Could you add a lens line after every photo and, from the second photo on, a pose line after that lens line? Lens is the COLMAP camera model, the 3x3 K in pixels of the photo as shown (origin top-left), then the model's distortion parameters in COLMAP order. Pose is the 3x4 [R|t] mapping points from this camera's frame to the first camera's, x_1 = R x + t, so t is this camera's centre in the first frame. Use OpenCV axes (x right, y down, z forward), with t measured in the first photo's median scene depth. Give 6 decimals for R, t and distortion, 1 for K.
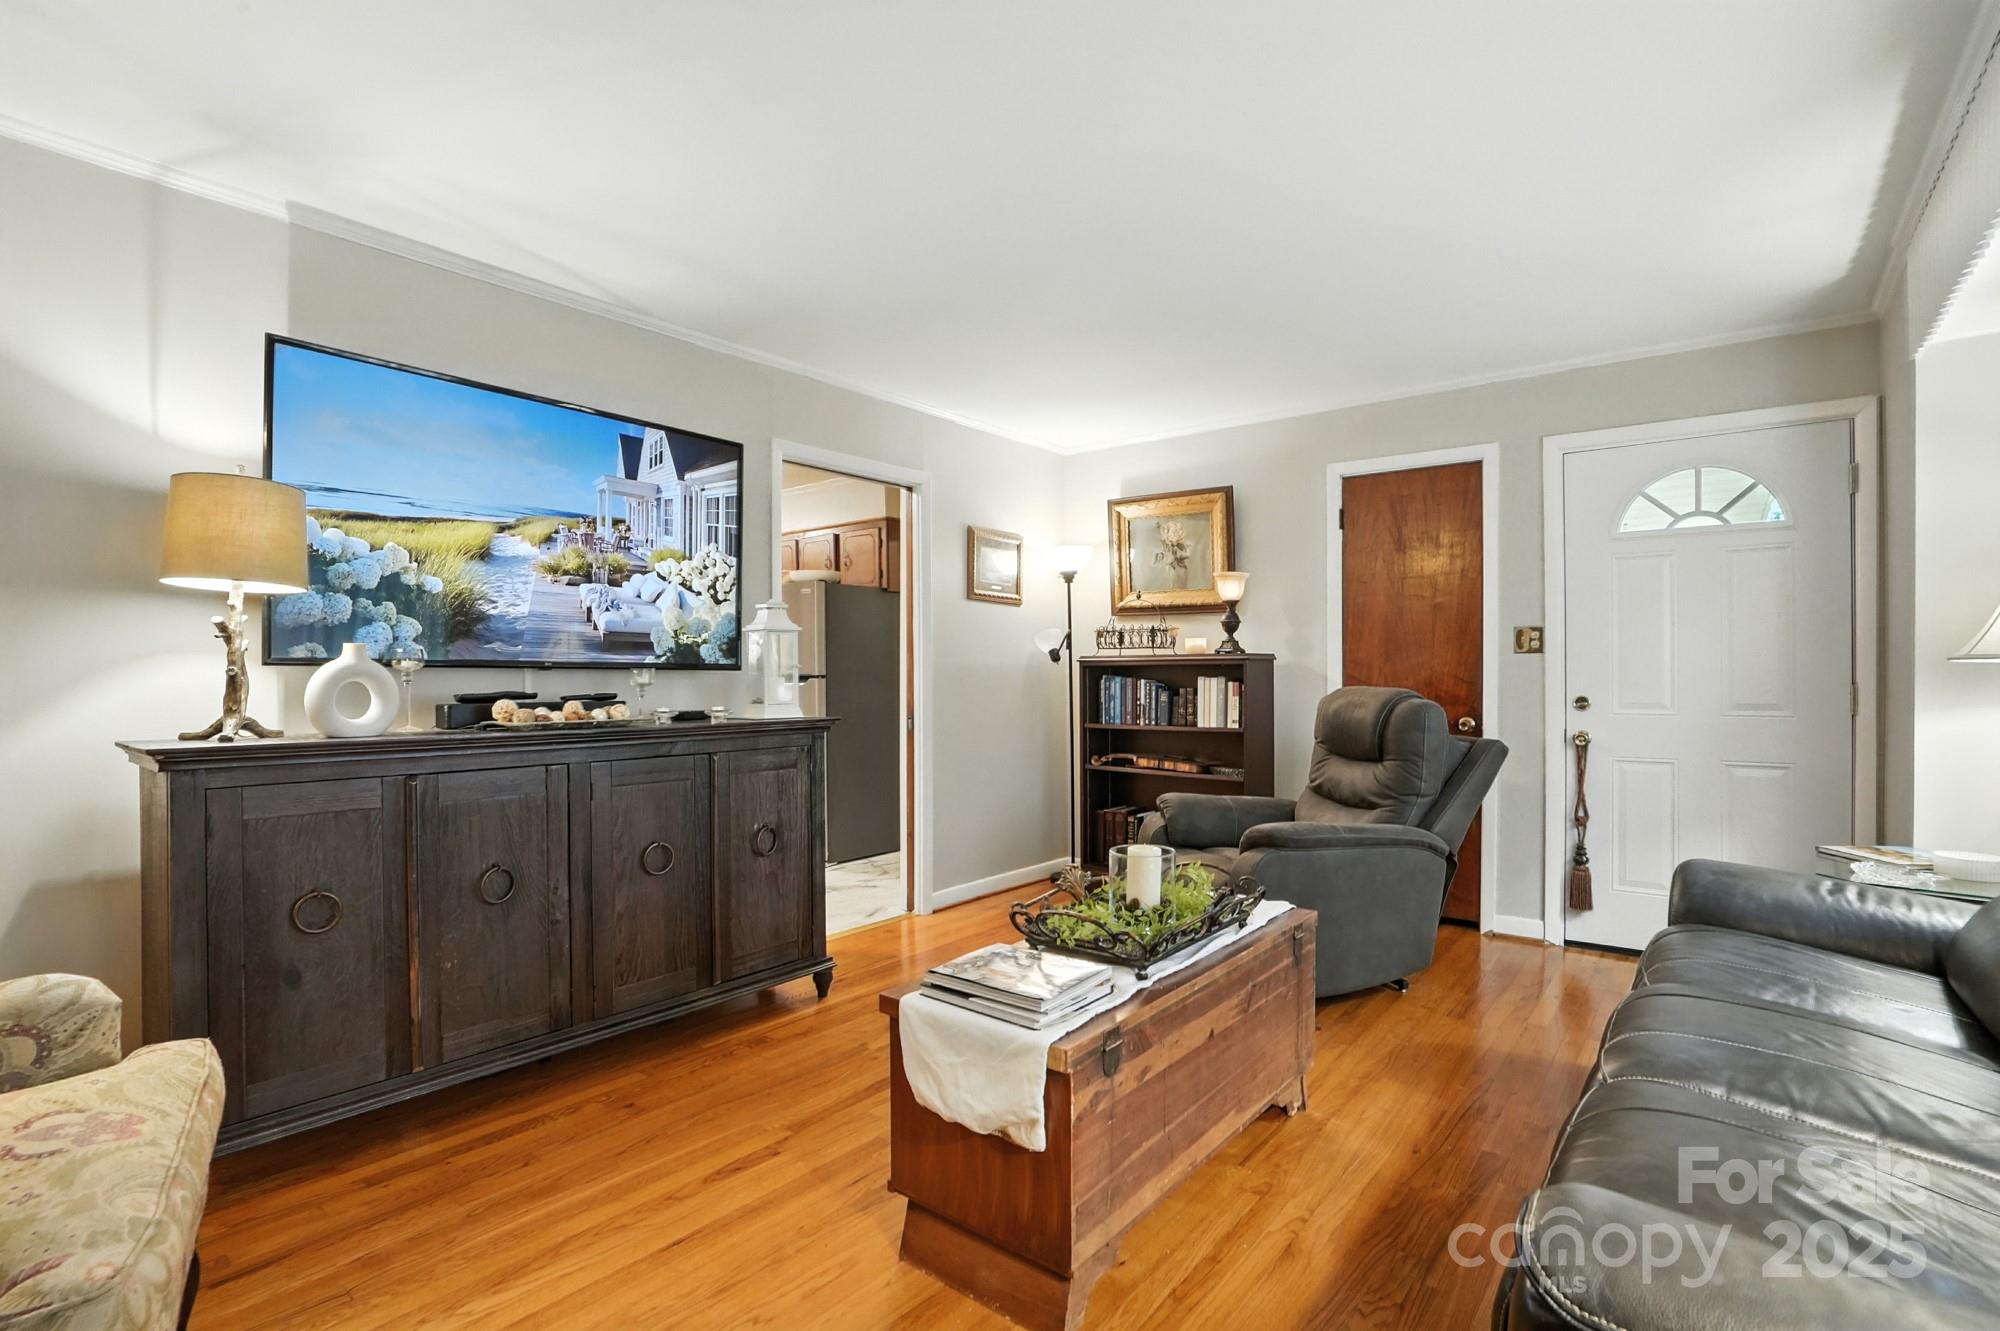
lens RADIAL K [[947.0, 0, 997.9], [0, 947.0, 662.0], [0, 0, 1]] dist [-0.000721, 0.000232]
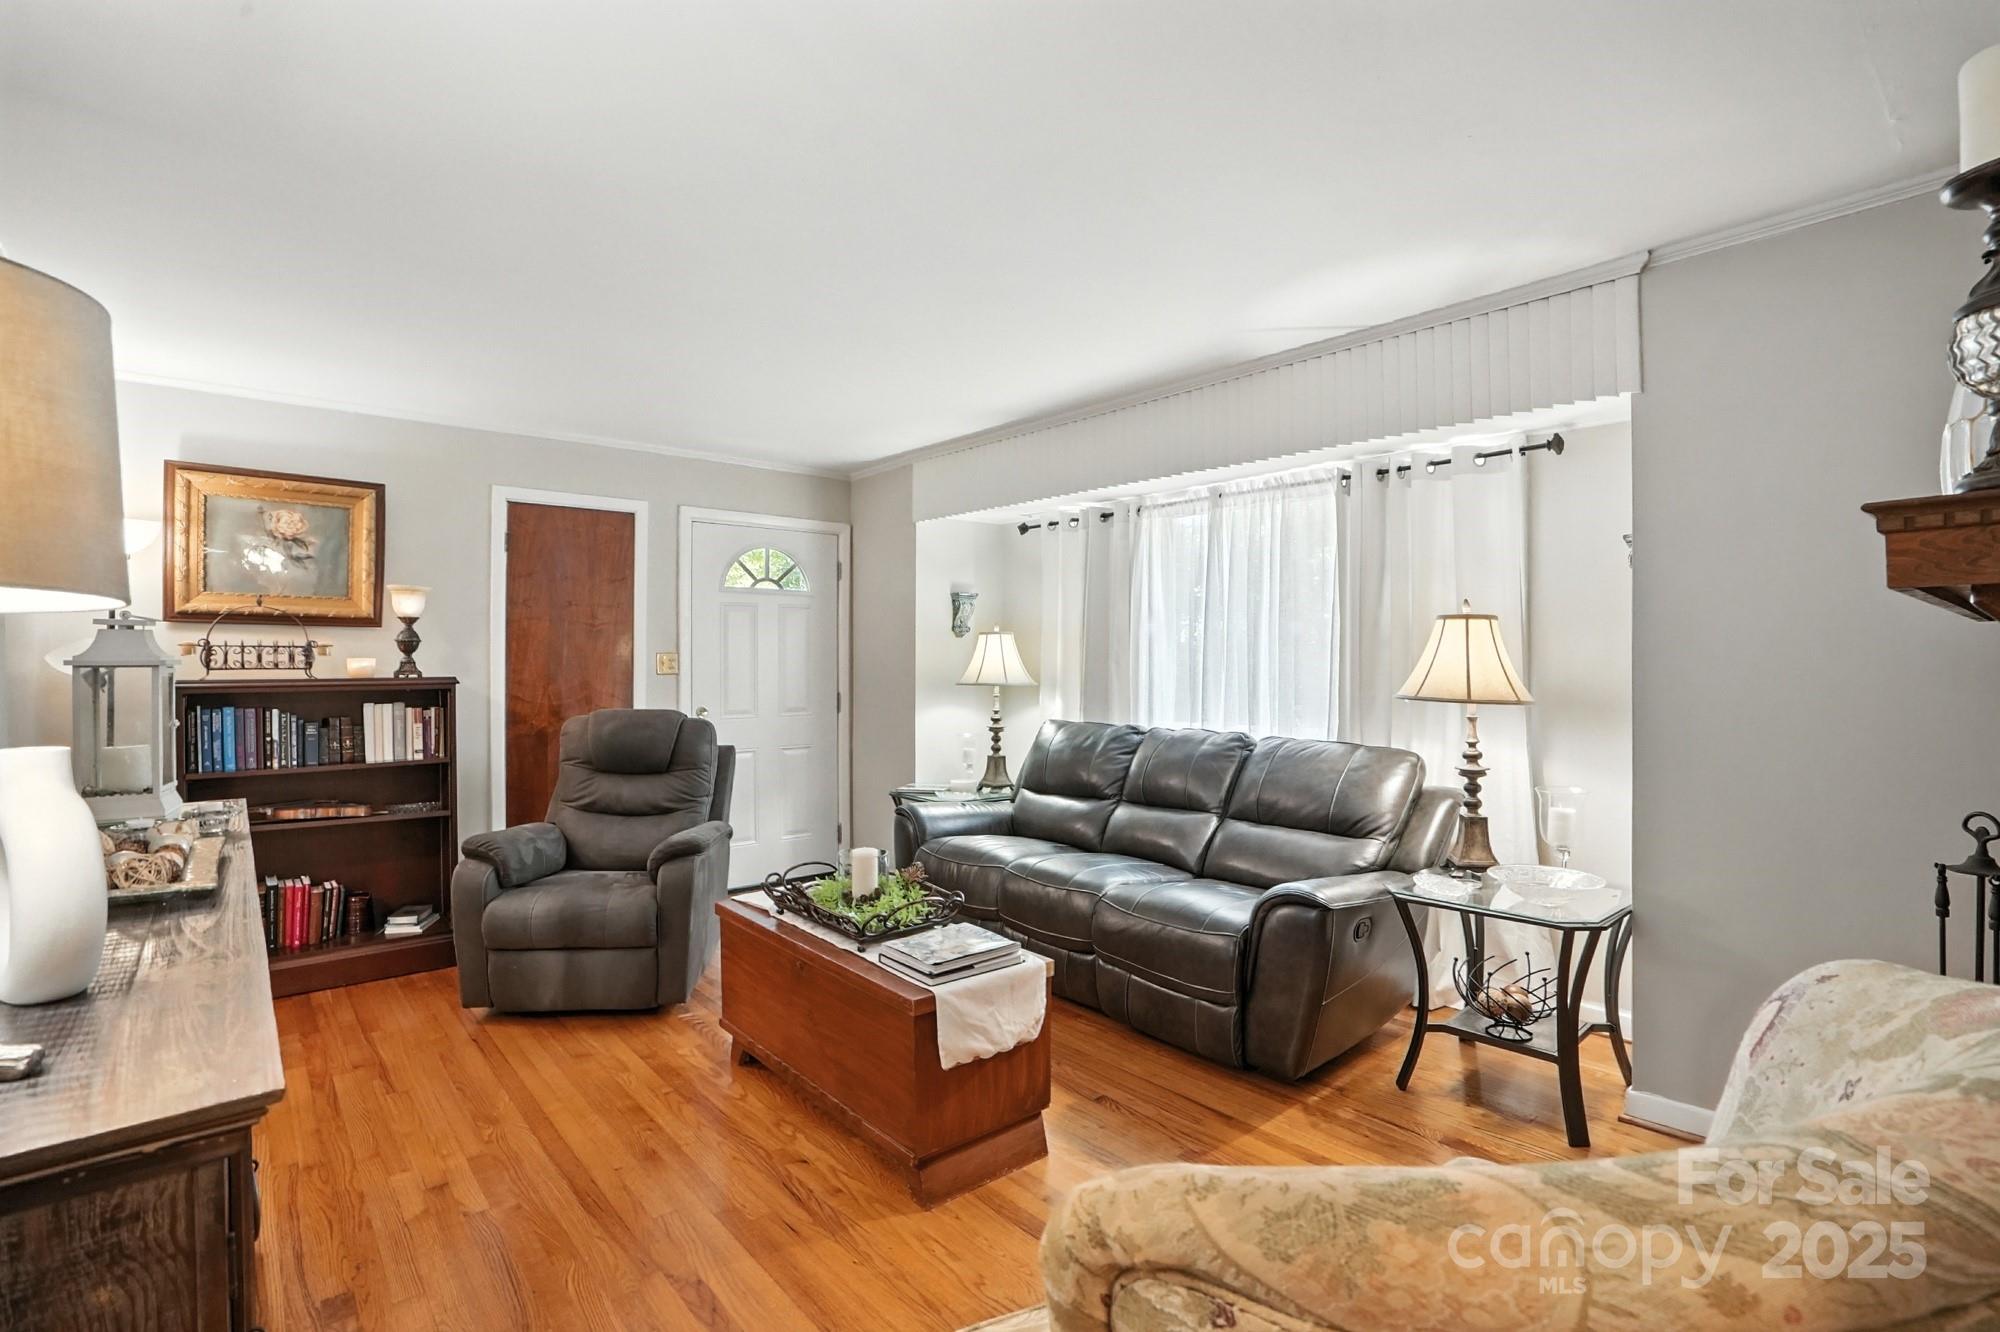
lens RADIAL K [[952.7, 0, 1011.1], [0, 952.7, 669.5], [0, 0, 1]] dist [-0.063126, 0.027719]
pose [[0.210749, -0.007835, 0.977509, -0.495772], [-0.006500, 0.999935, 0.009417, -0.027367], [-0.977519, -0.008338, 0.210685, 0.256562]]
